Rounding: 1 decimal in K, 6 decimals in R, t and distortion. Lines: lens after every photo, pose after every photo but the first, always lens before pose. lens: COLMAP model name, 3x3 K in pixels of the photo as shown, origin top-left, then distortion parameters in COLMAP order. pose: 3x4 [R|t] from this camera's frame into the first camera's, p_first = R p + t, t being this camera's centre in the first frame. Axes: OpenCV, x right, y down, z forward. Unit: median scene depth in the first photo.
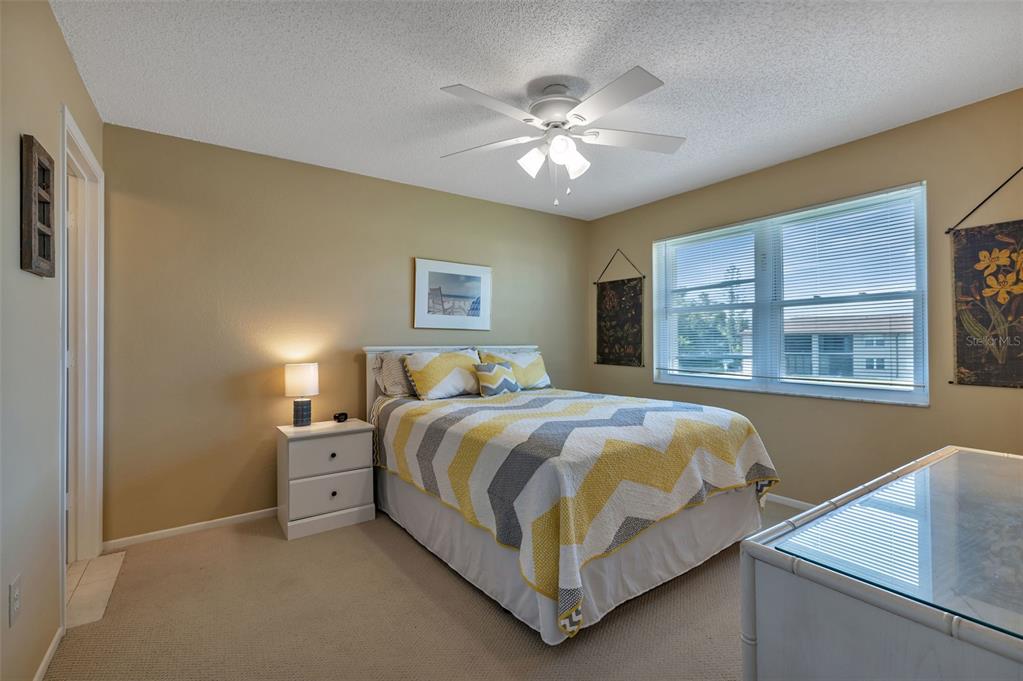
lens RADIAL K [[452.8, 0, 513.8], [0, 452.8, 340.4], [0, 0, 1]] dist [0.011342, -0.003597]
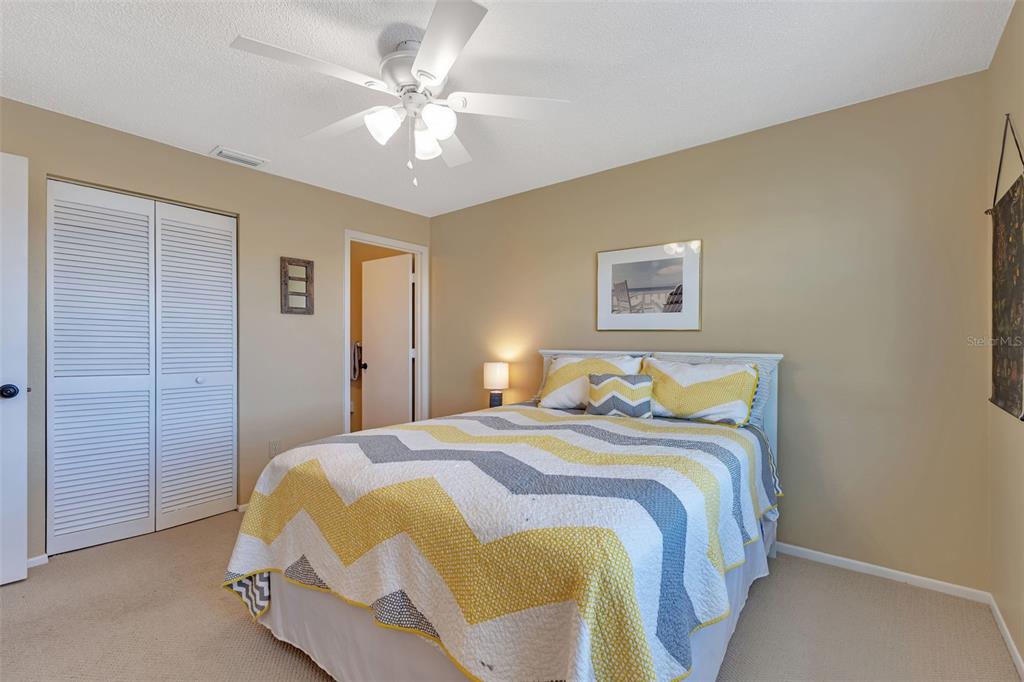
lens RADIAL K [[453.2, 0, 515.8], [0, 453.2, 343.0], [0, 0, 1]] dist [0.011342, -0.003597]
pose [[0.287679, 0.003785, -0.957719, 0.498495], [-0.001741, 0.999993, 0.003429, -0.004216], [0.957725, 0.000681, 0.287684, 0.482034]]
